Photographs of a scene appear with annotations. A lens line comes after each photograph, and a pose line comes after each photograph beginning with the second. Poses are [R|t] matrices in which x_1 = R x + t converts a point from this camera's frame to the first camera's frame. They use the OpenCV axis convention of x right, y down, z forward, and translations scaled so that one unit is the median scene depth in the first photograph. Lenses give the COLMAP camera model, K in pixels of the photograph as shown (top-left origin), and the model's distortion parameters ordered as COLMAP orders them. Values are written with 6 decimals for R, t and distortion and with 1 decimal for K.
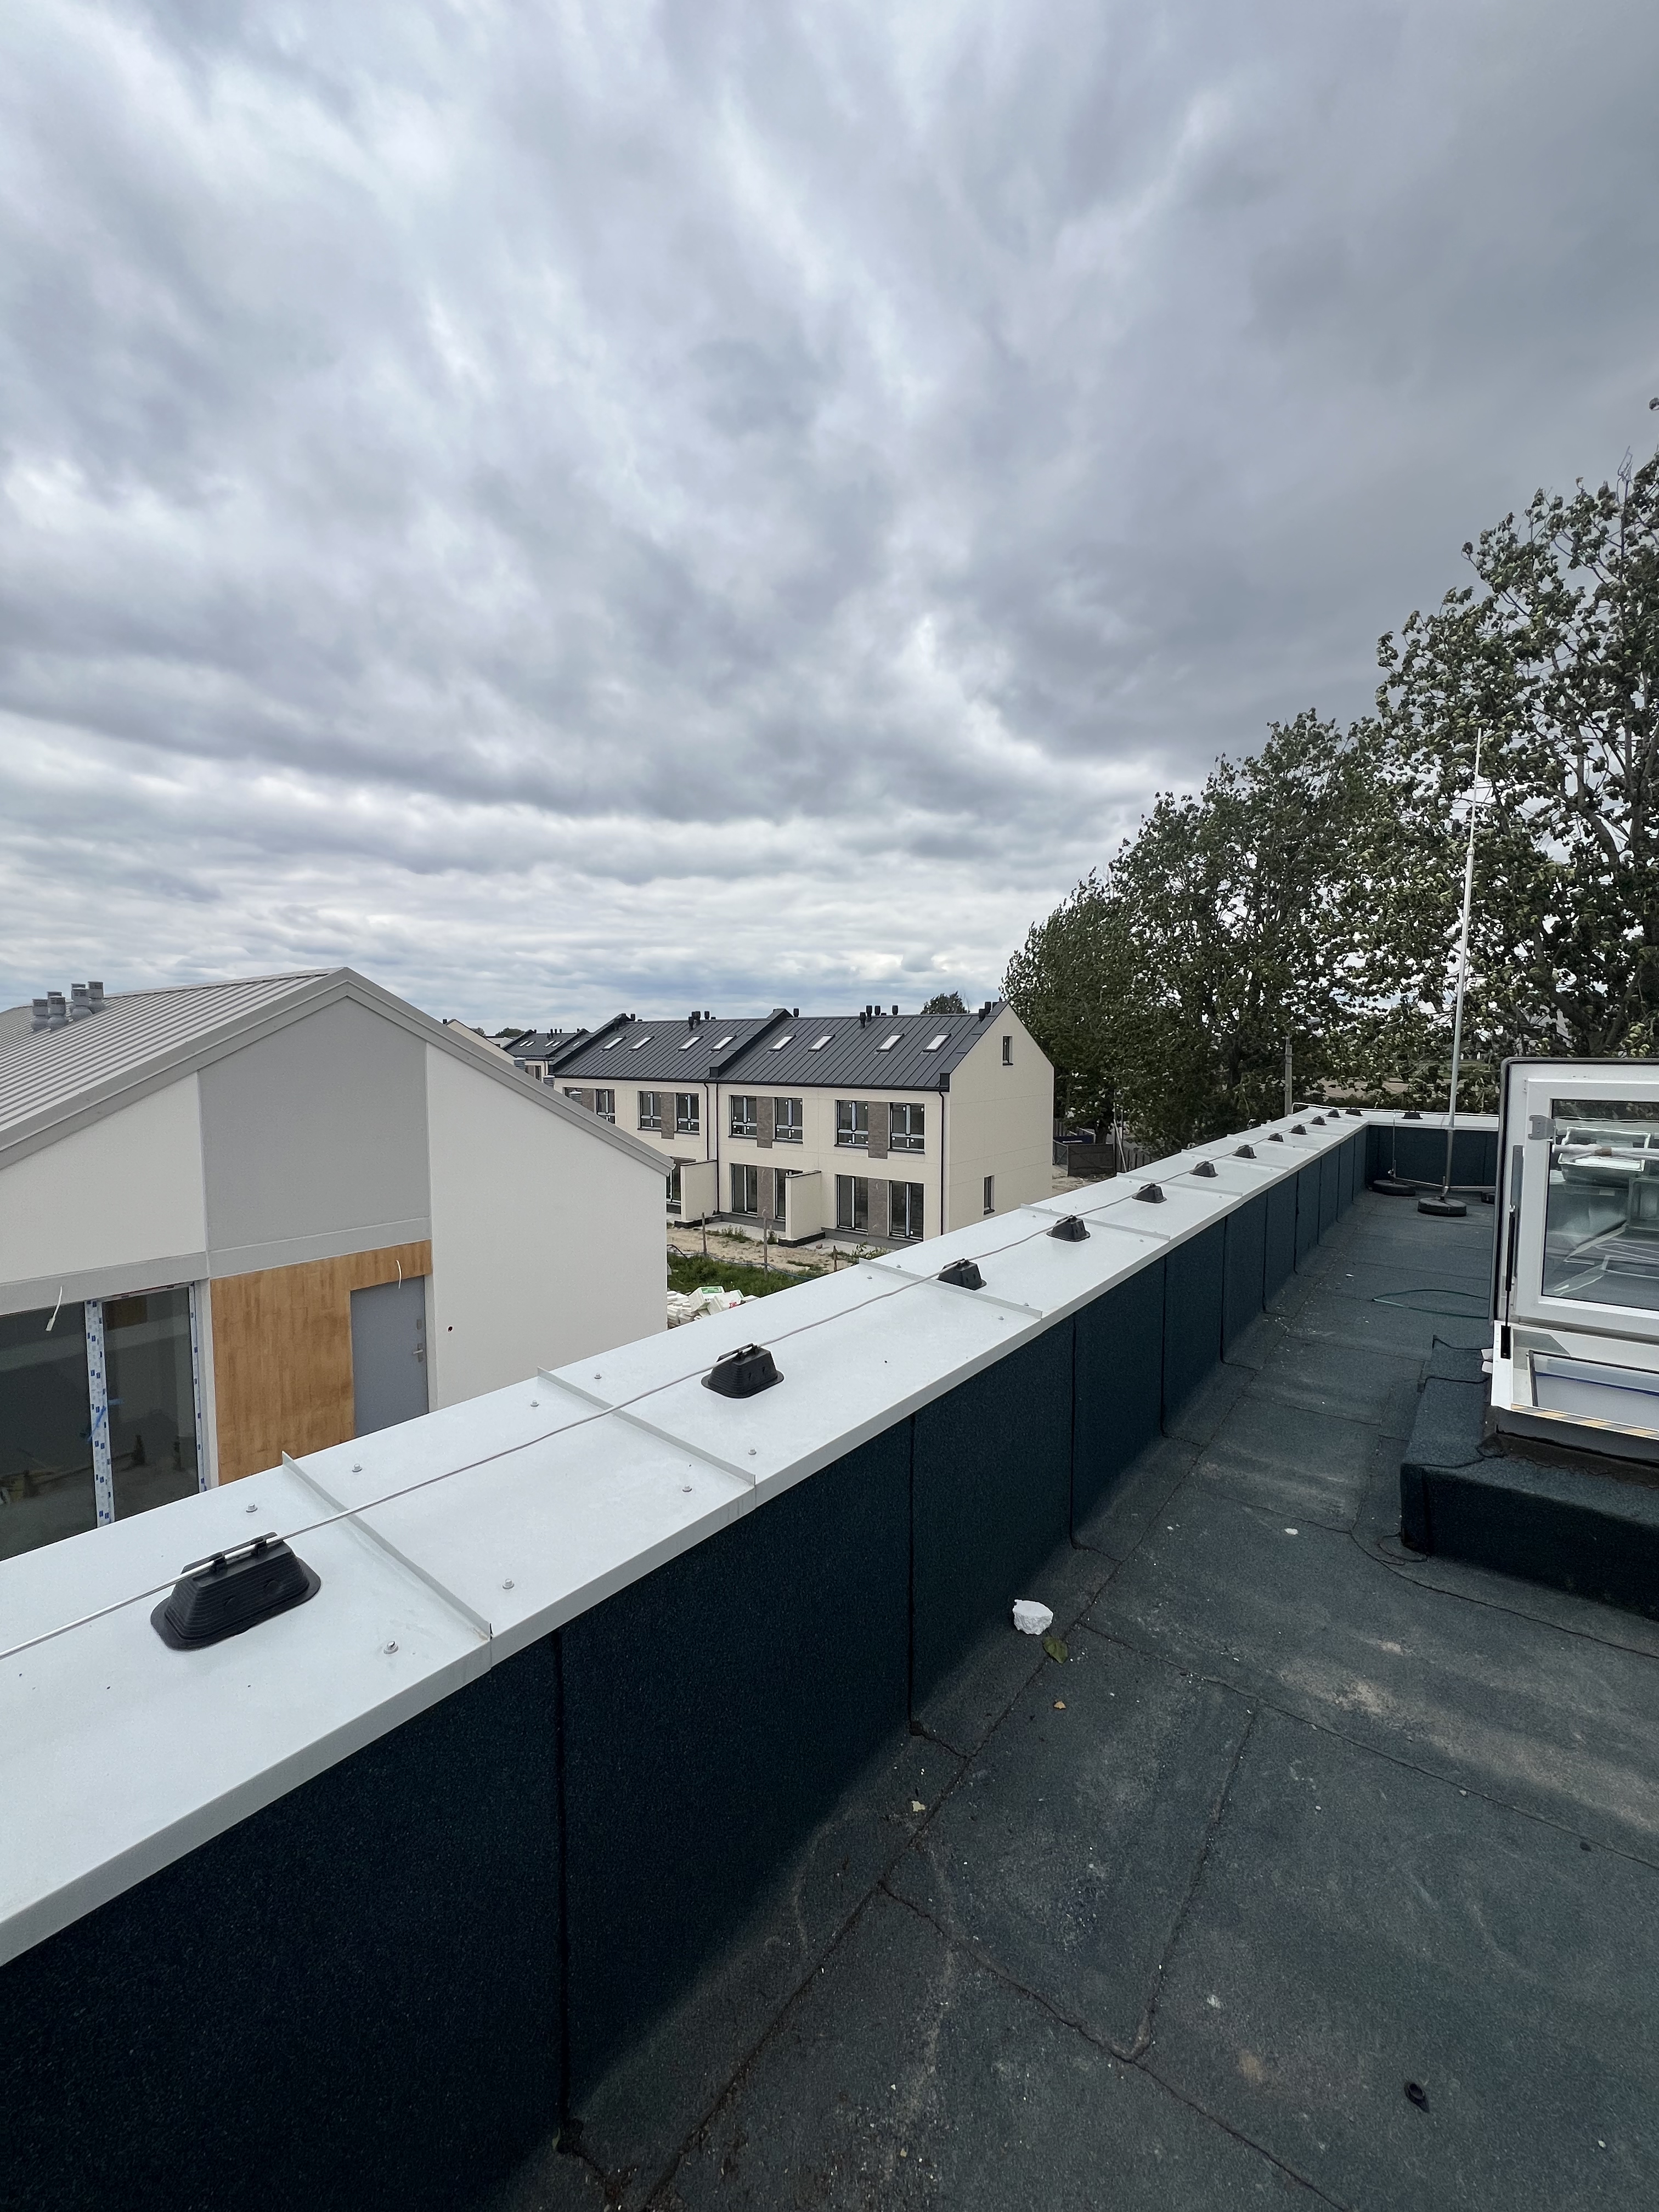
lens RADIAL K [[894.7, 0, 820.3], [0, 894.7, 1086.0], [0, 0, 1]] dist [-0.002478, 0.002678]
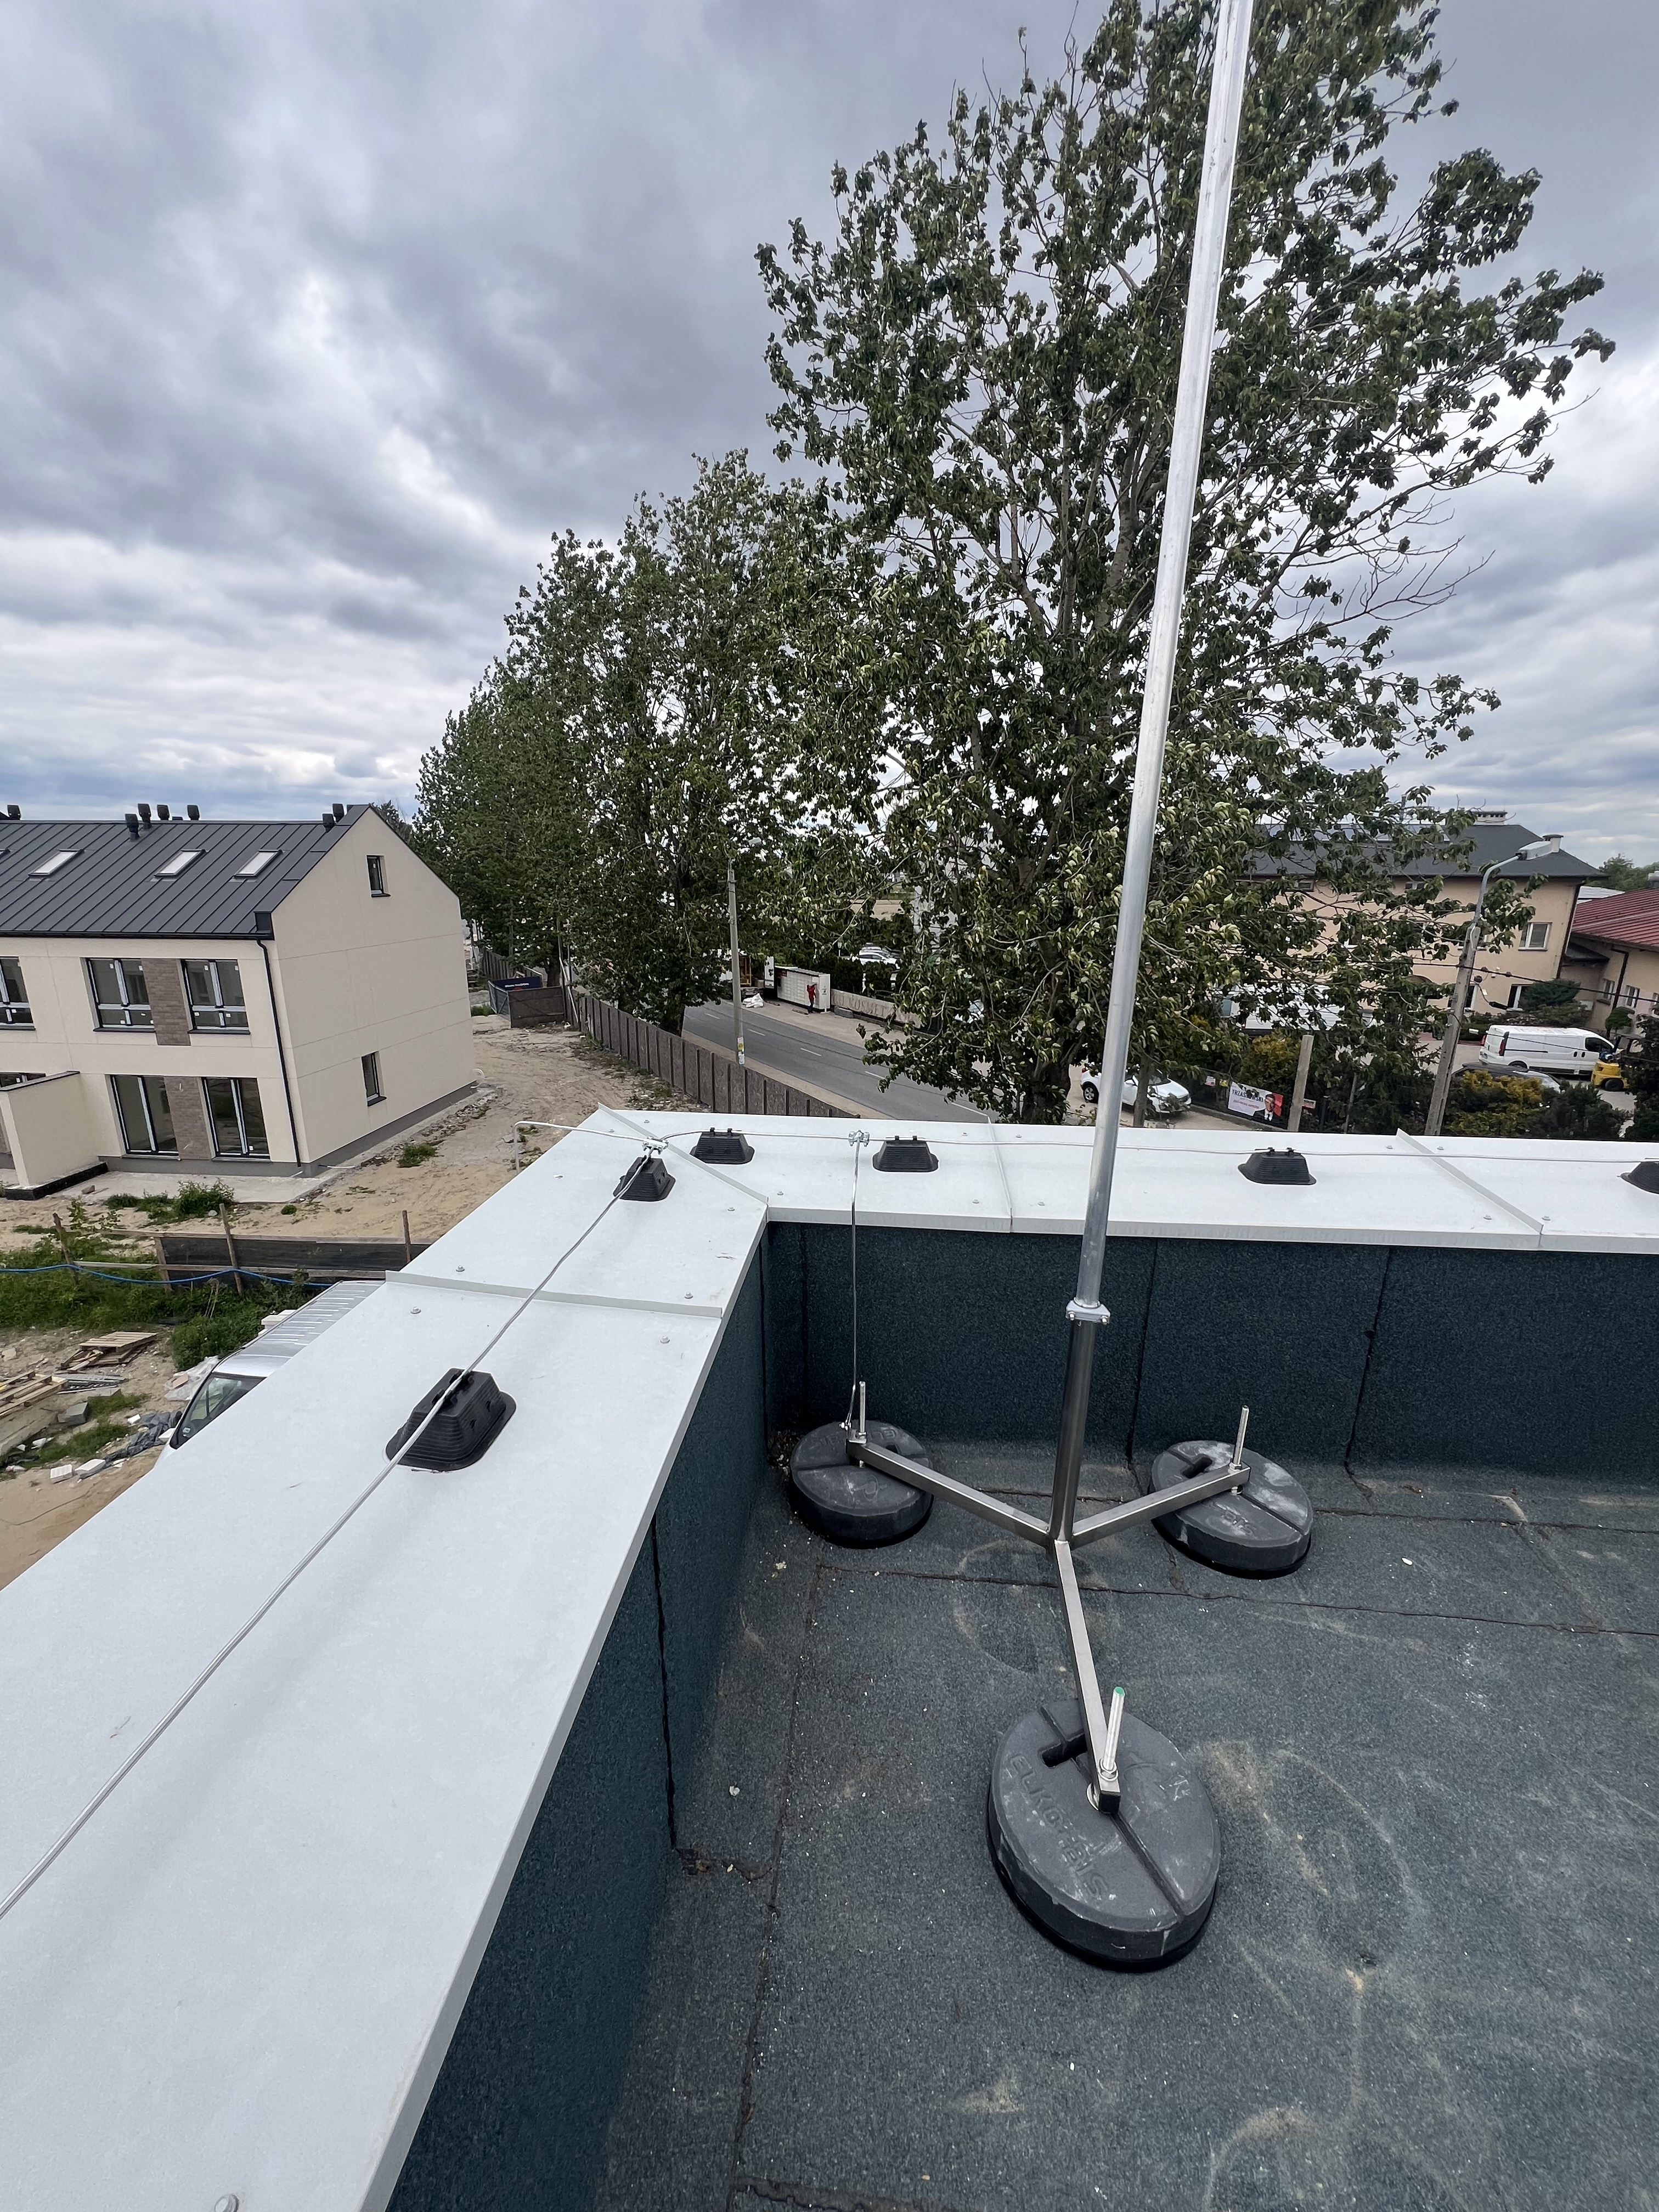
lens RADIAL K [[894.7, 0, 830.2], [0, 894.7, 1119.1], [0, 0, 1]] dist [-0.002478, 0.002678]
pose [[0.844789, -0.140423, 0.516346, 0.110618], [0.019063, 0.972238, 0.233217, -0.010352], [-0.534760, -0.187177, 0.824013, 0.160736]]
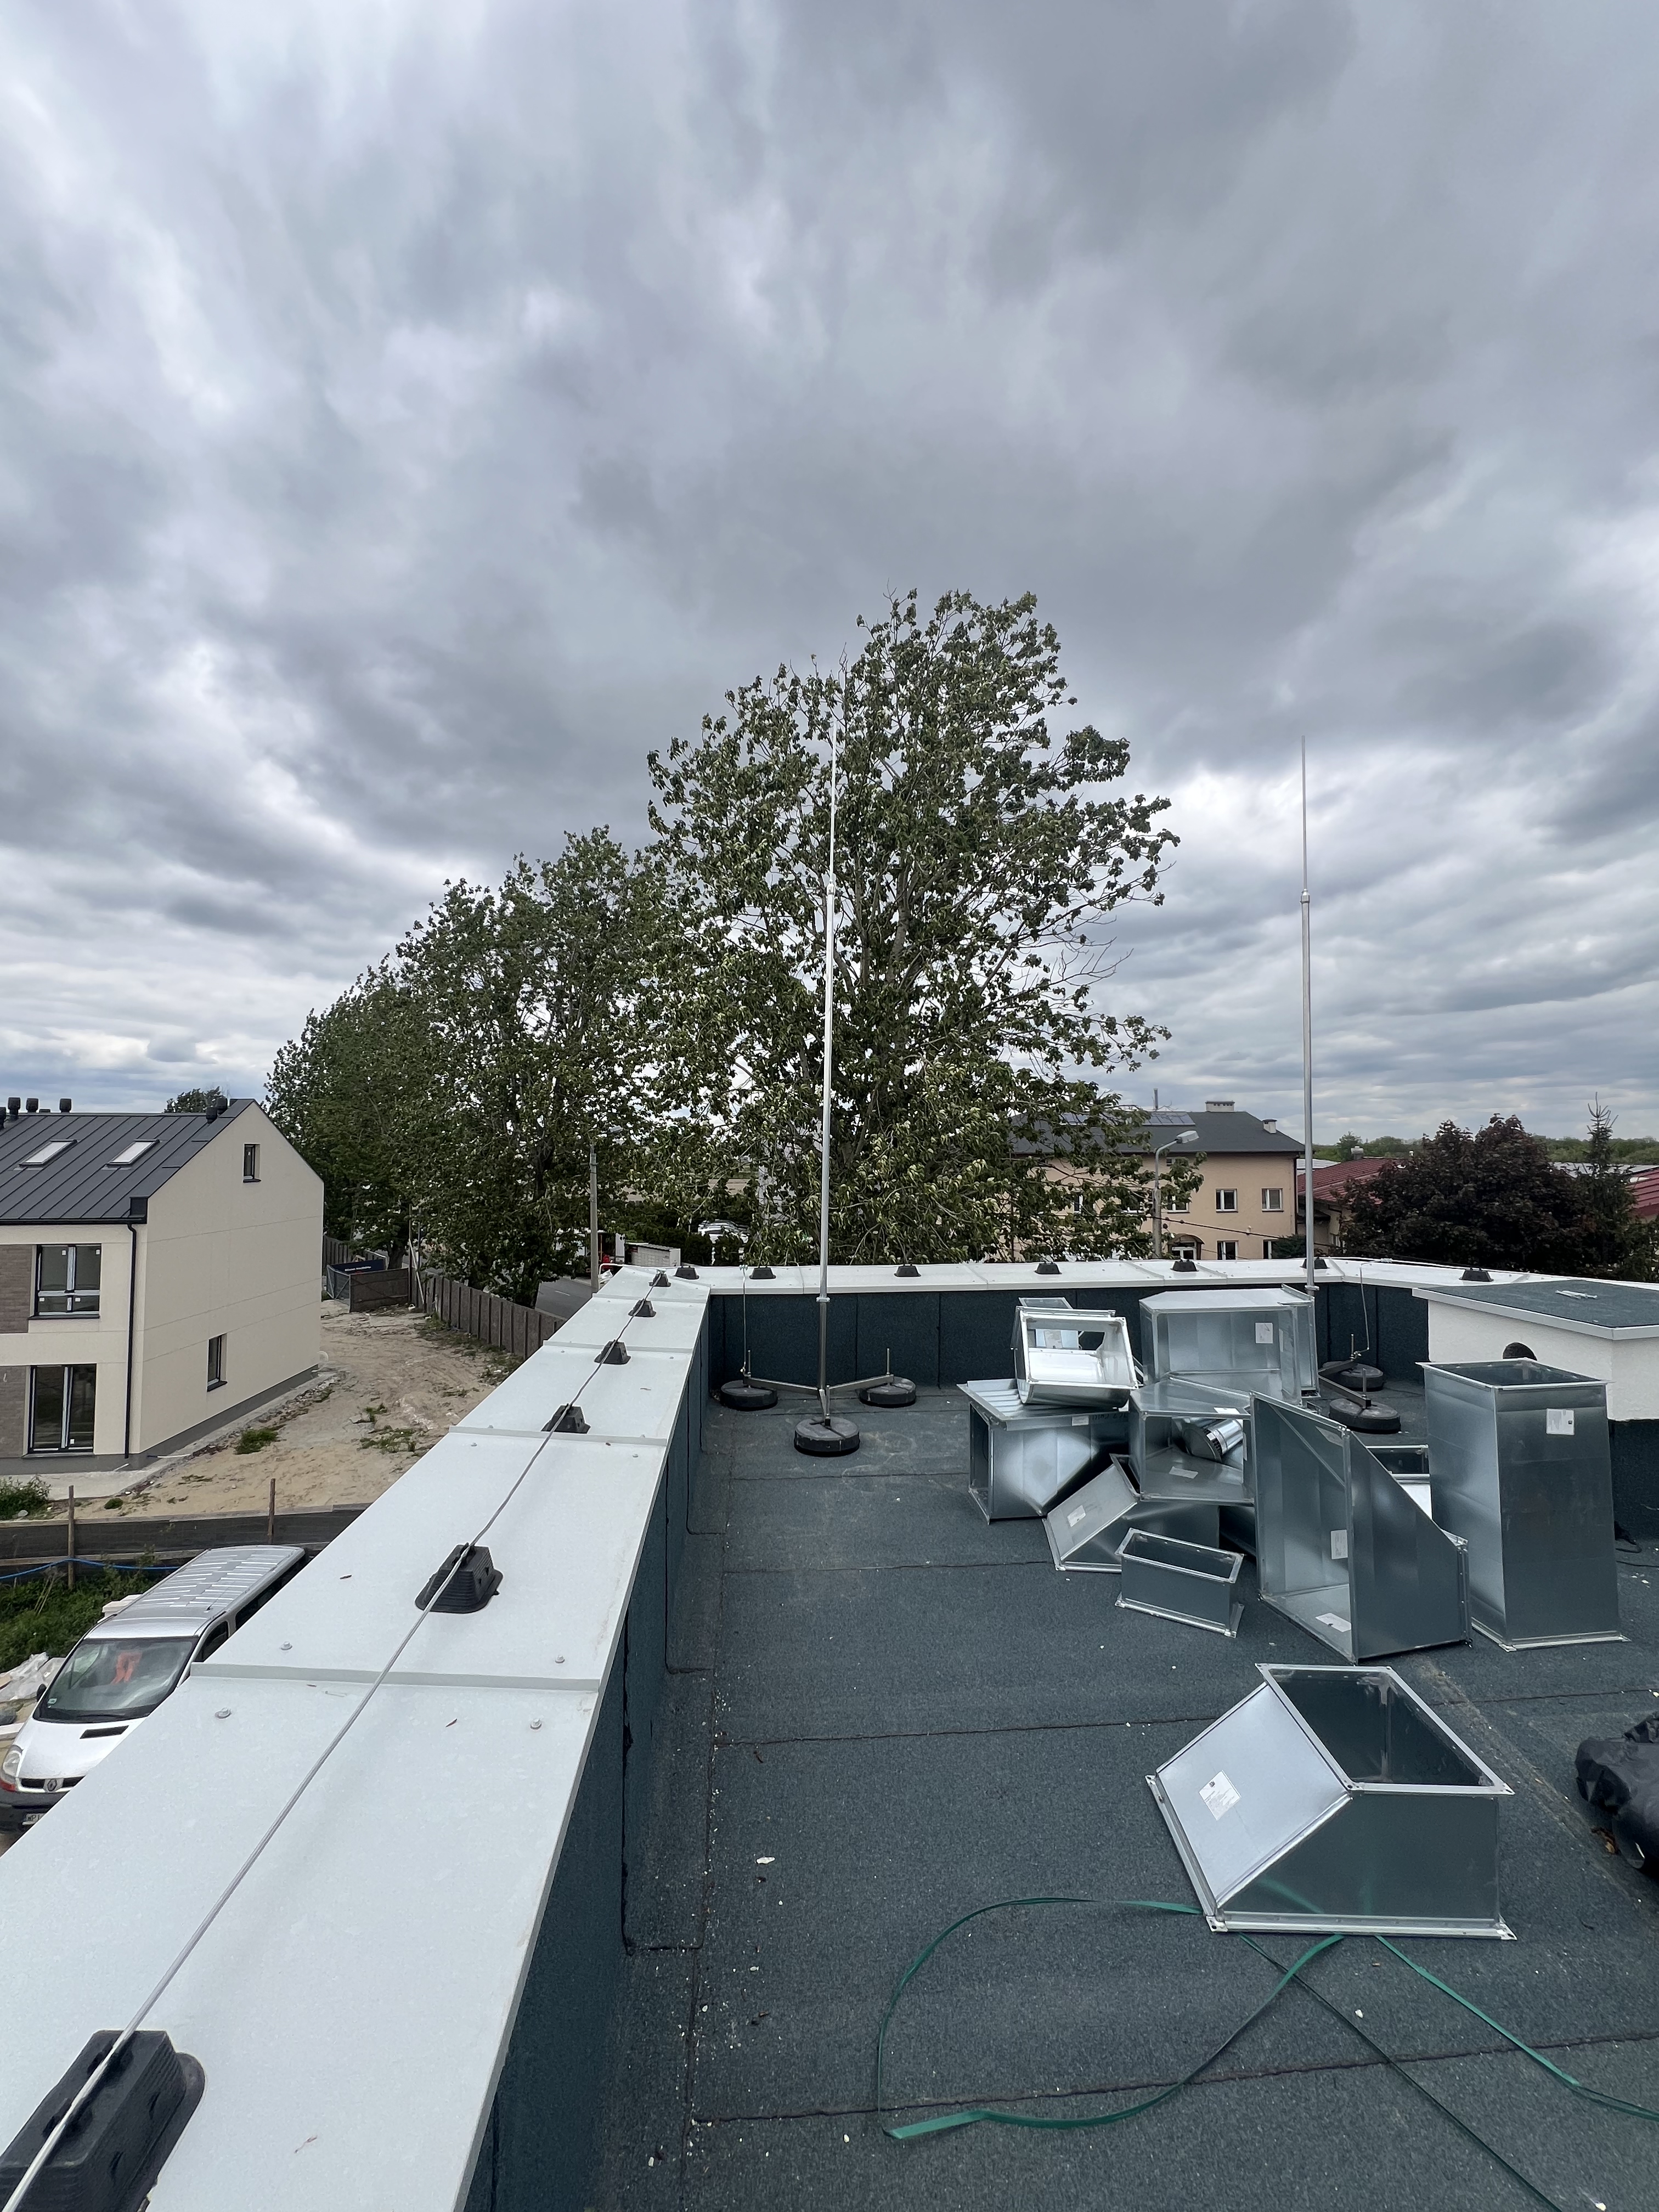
lens RADIAL K [[894.7, 0, 841.4], [0, 894.7, 1114.6], [0, 0, 1]] dist [-0.002478, 0.002678]
pose [[0.733338, 0.022770, 0.679483, 0.055284], [0.034923, 0.996858, -0.071097, -0.009321], [-0.678966, 0.075867, 0.730239, 0.090017]]
